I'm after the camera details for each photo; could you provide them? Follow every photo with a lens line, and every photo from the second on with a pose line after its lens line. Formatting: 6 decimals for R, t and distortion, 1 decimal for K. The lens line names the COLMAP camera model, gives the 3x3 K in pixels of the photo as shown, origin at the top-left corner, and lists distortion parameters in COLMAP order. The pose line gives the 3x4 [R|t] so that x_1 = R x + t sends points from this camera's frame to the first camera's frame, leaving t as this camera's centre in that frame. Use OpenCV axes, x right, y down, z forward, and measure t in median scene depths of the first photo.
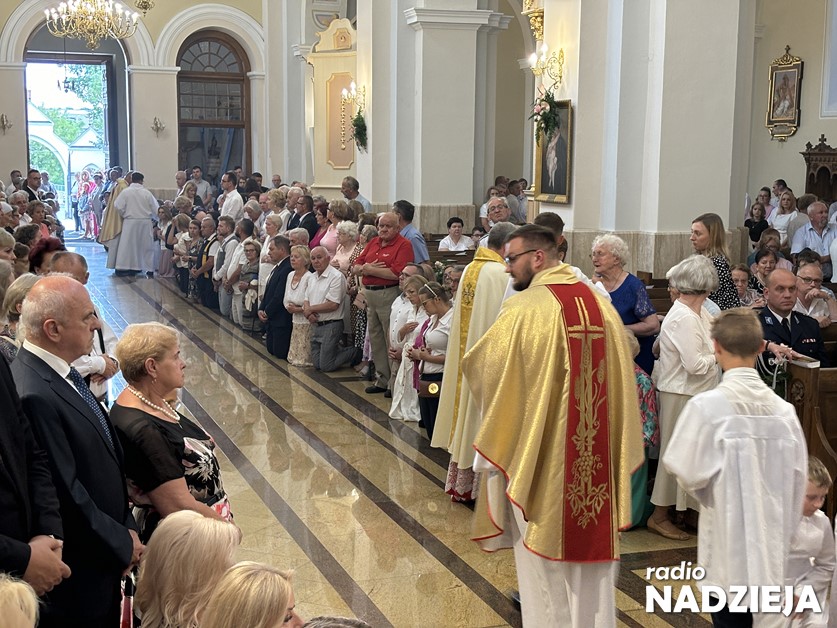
lens RADIAL K [[1250.9, 0, 417.9], [0, 1250.9, 314.8], [0, 0, 1]] dist [0.050313, 0.000000]
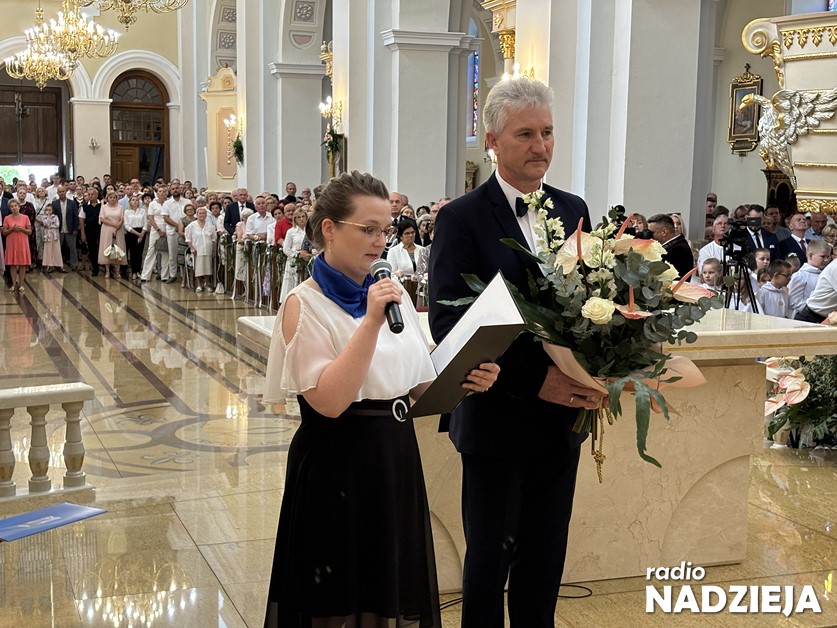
lens RADIAL K [[1250.9, 0, 421.8], [0, 1250.9, 314.2], [0, 0, 1]] dist [0.050313, 0.000000]
pose [[0.999966, 0.007567, 0.003211, 0.121659], [-0.007529, 0.999902, -0.011762, 0.034193], [-0.003299, 0.011738, 0.999926, -0.275547]]
